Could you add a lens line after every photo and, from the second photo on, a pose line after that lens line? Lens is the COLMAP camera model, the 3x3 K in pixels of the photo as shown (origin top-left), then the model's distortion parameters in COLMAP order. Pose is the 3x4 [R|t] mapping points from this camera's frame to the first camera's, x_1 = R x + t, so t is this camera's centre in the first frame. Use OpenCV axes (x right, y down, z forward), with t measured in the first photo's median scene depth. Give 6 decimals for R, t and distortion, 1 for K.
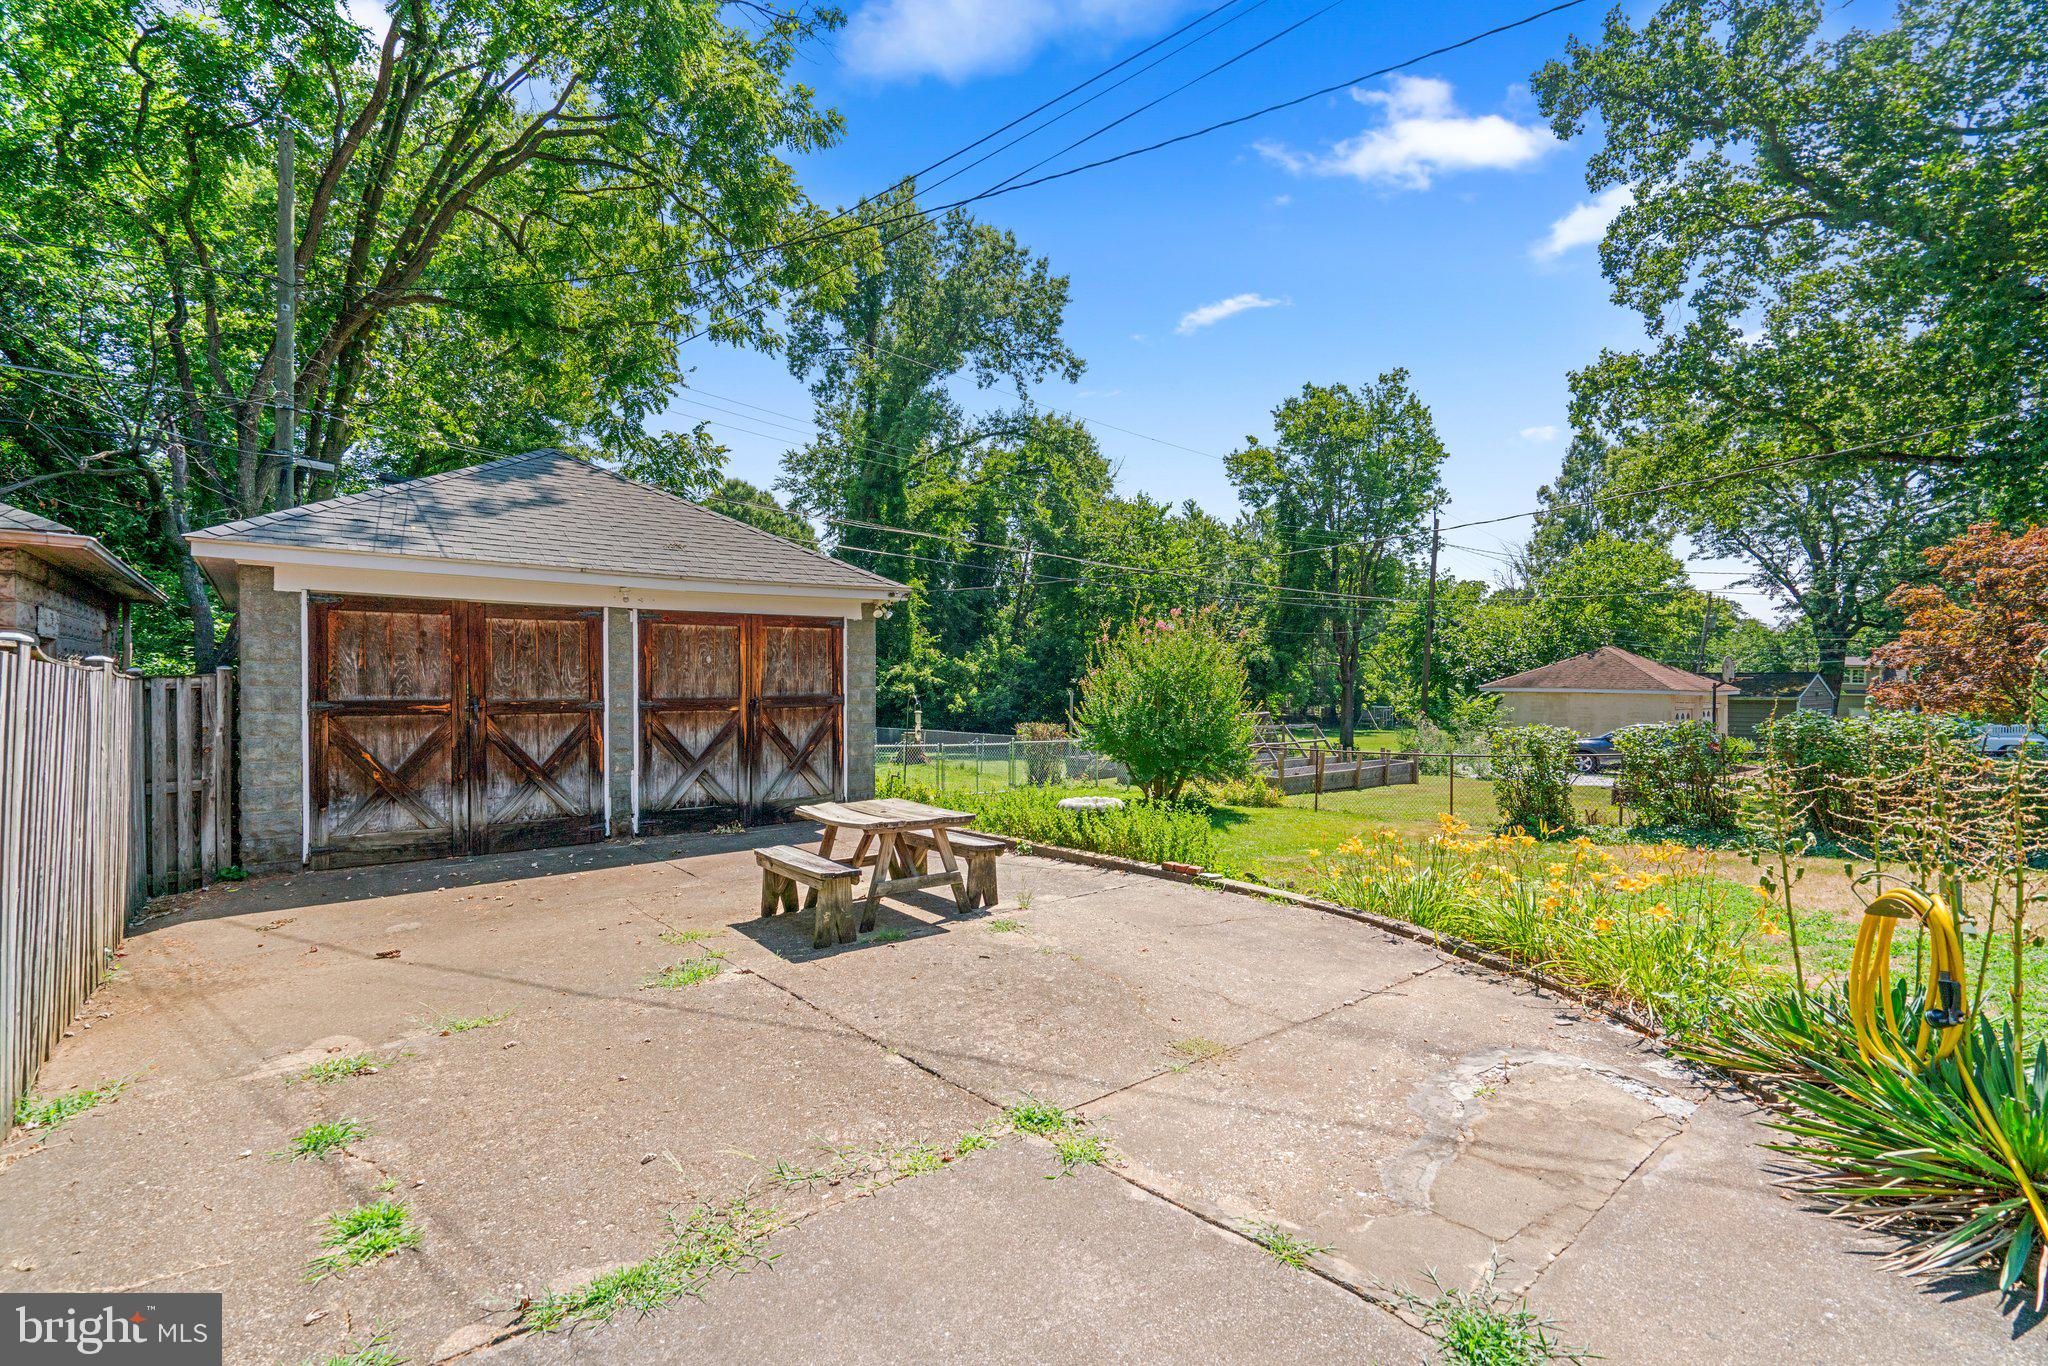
lens RADIAL K [[990.9, 0, 1027.1], [0, 990.9, 679.6], [0, 0, 1]] dist [0.005887, 0.000711]
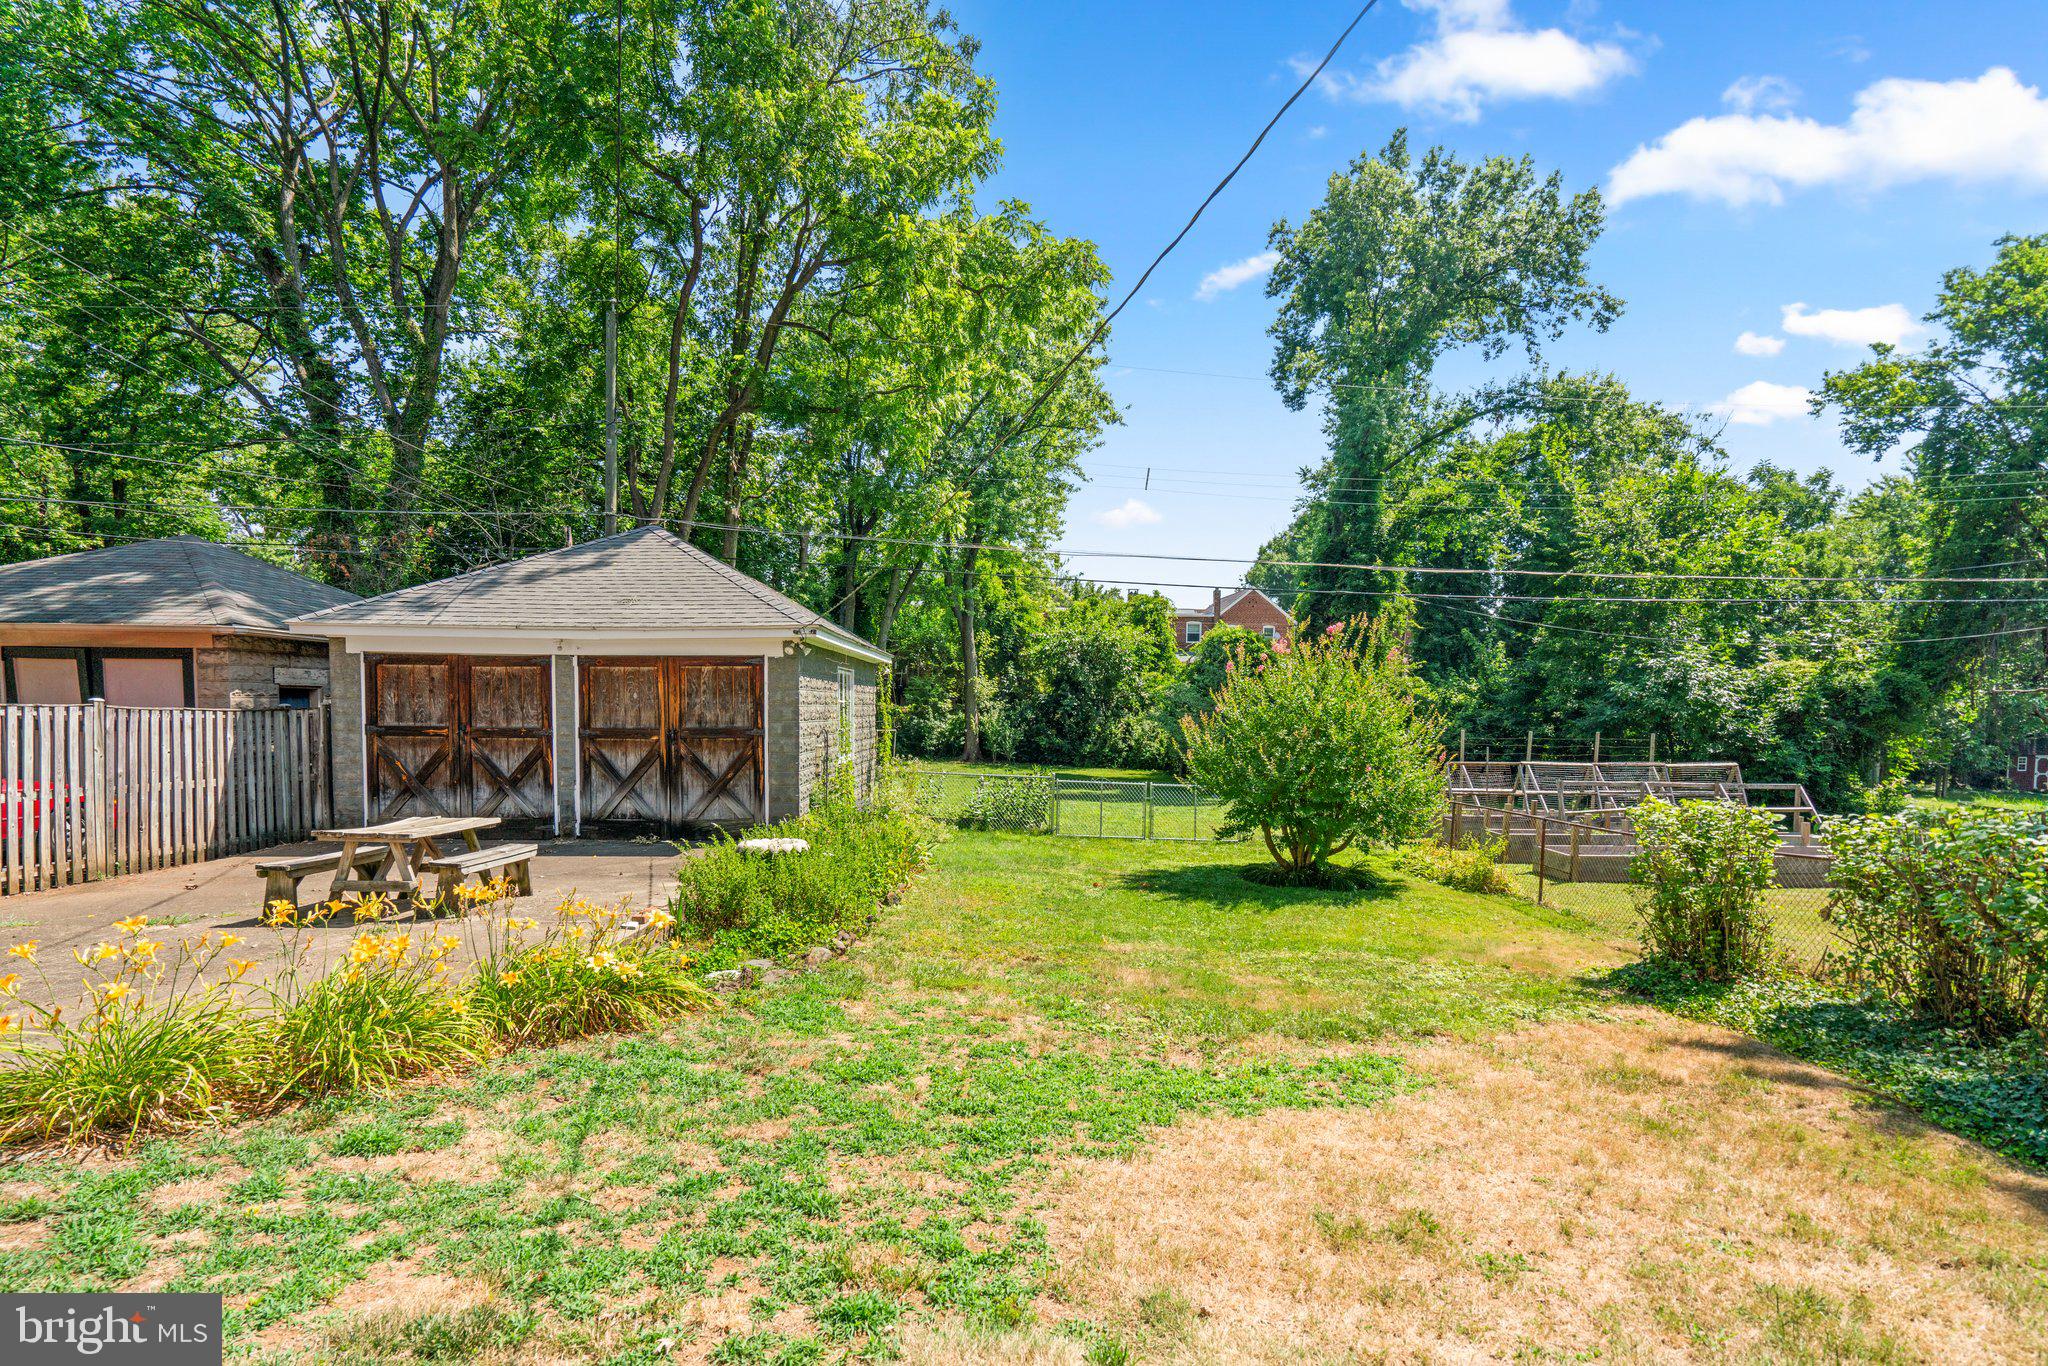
lens RADIAL K [[990.9, 0, 1026.9], [0, 990.9, 698.8], [0, 0, 1]] dist [0.005887, 0.000711]
pose [[0.752218, 0.004169, -0.658901, 0.816714], [-0.005022, 0.999987, 0.000594, -0.019807], [0.658895, 0.002862, 0.752230, 0.419041]]
